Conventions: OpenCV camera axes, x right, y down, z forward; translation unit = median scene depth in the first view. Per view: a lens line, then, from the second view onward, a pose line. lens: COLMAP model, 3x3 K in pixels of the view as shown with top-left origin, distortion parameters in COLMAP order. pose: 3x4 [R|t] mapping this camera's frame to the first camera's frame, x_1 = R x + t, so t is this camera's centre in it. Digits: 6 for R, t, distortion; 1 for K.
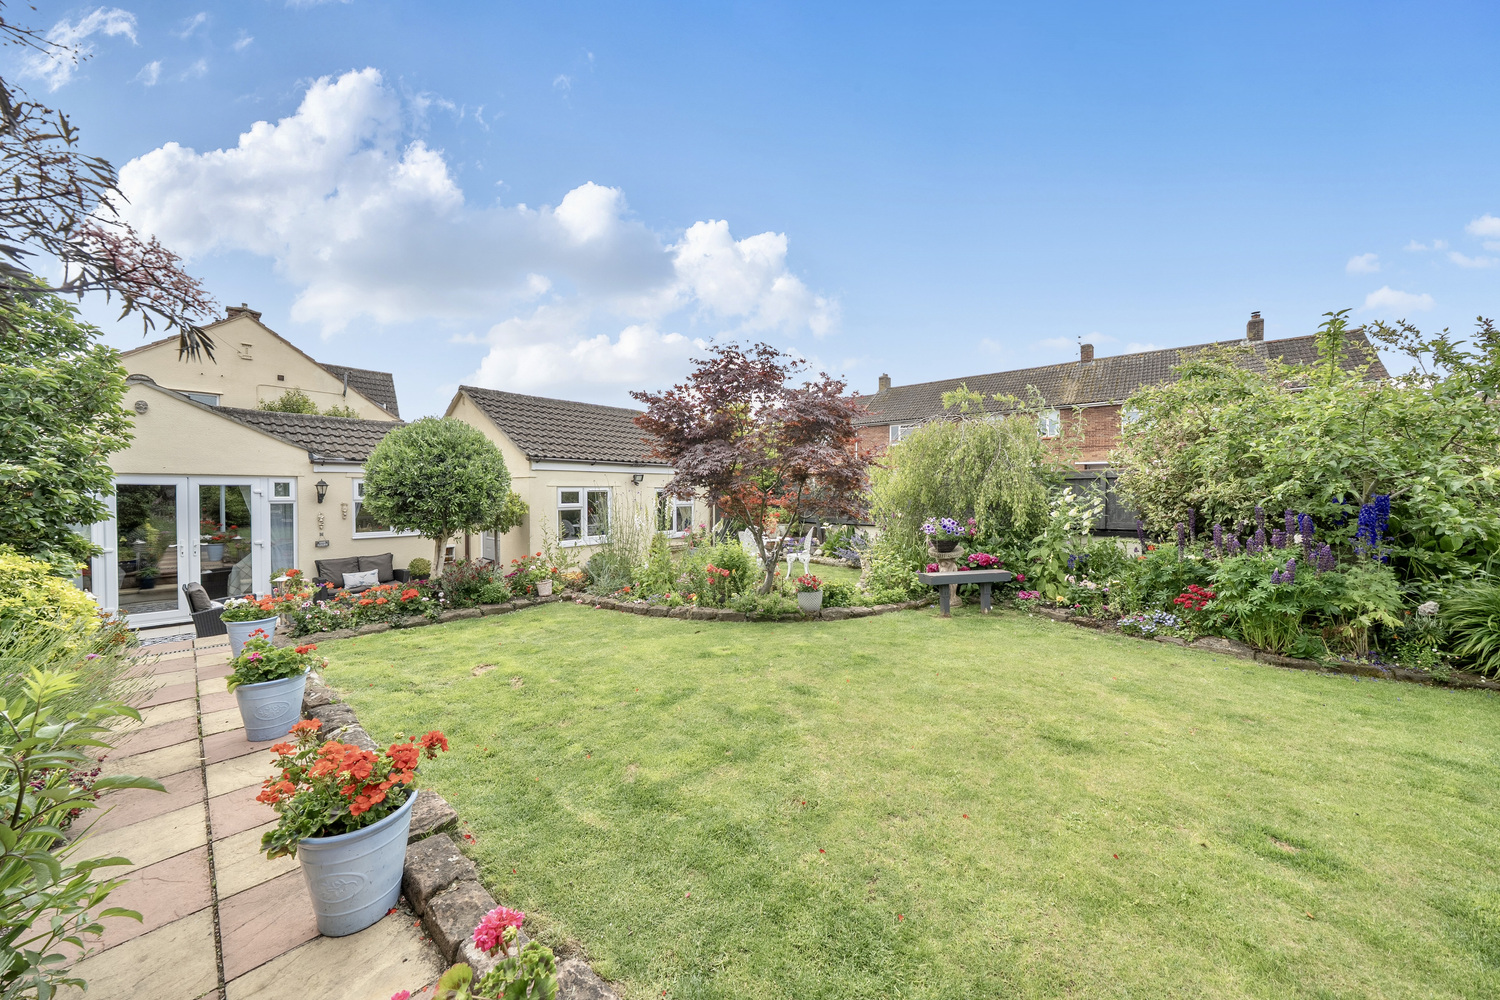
lens RADIAL K [[505.0, 0, 754.1], [0, 505.0, 493.5], [0, 0, 1]] dist [-0.004940, -0.000021]
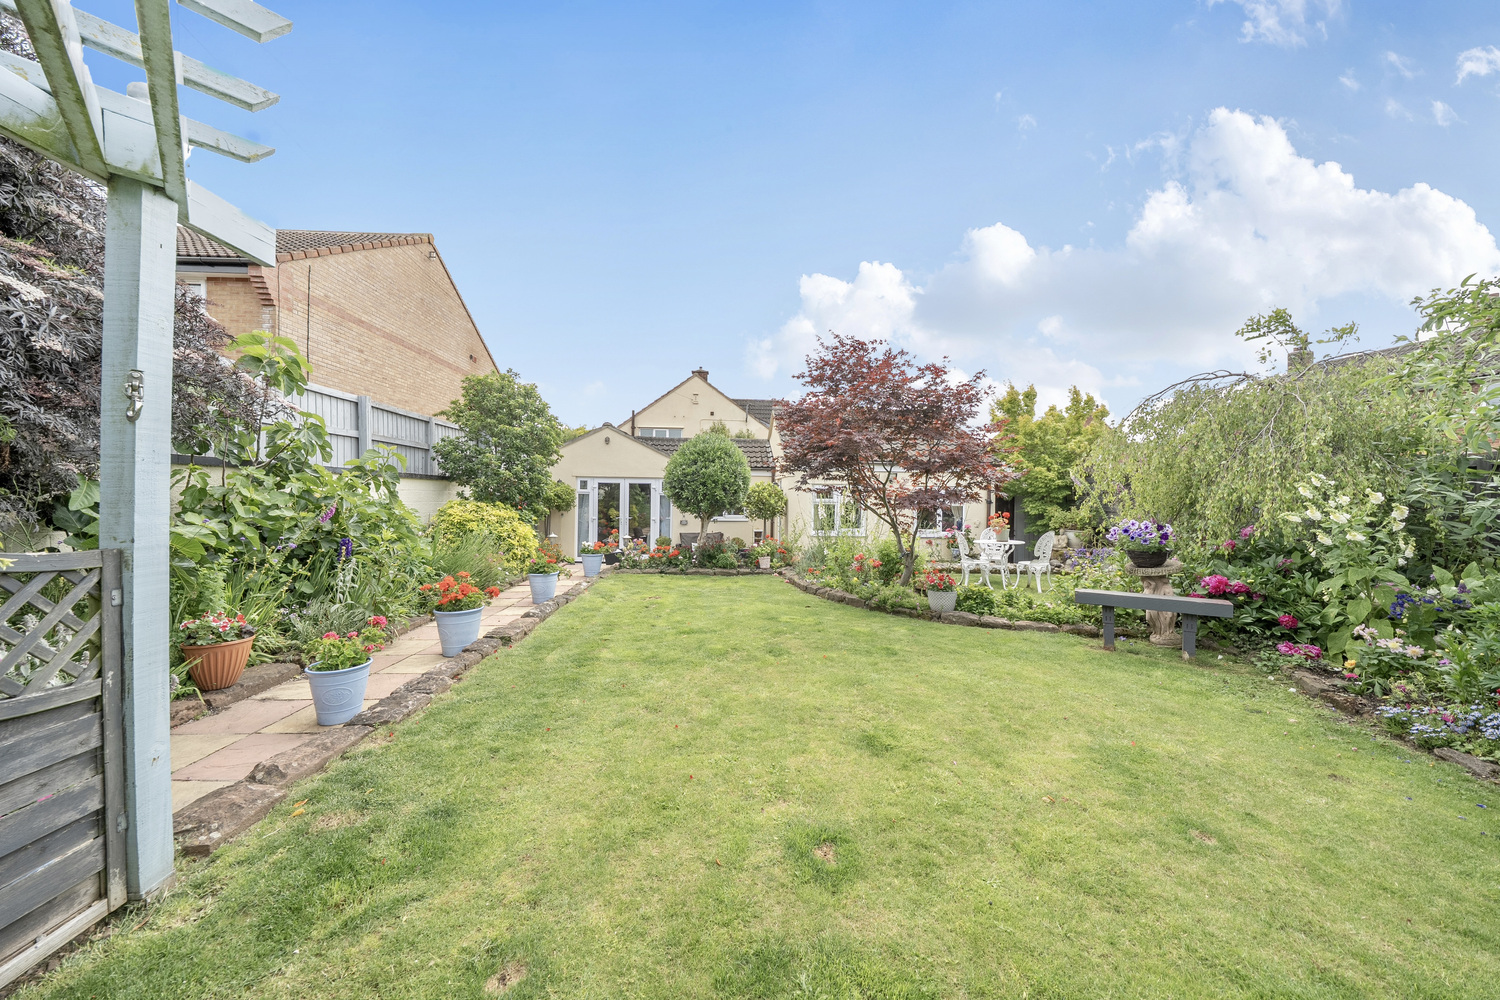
lens RADIAL K [[505.0, 0, 737.4], [0, 505.0, 489.8], [0, 0, 1]] dist [-0.004940, -0.000021]
pose [[0.697081, 0.003158, -0.716985, 0.473626], [-0.015847, 0.999814, -0.011003, 0.022324], [0.716817, 0.019031, 0.697002, 0.076064]]
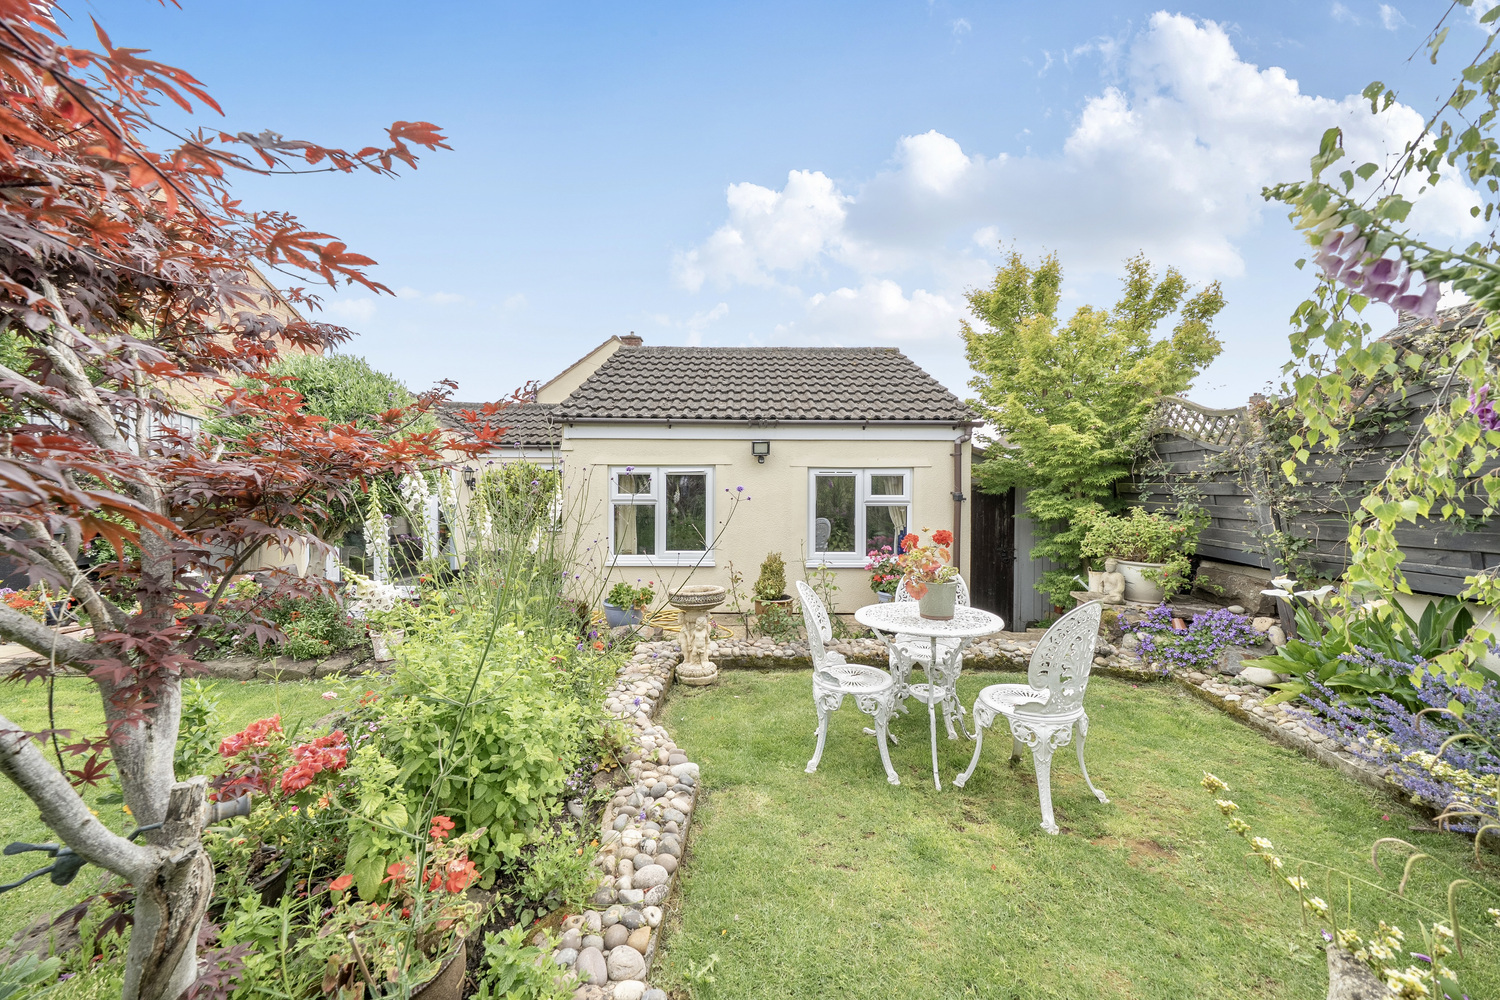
lens RADIAL K [[505.0, 0, 743.6], [0, 505.0, 500.6], [0, 0, 1]] dist [-0.004940, -0.000021]
pose [[0.686102, 0.028324, -0.726954, 0.226504], [-0.003126, 0.999347, 0.035987, 0.008753], [0.727499, -0.022418, 0.685742, 0.984764]]
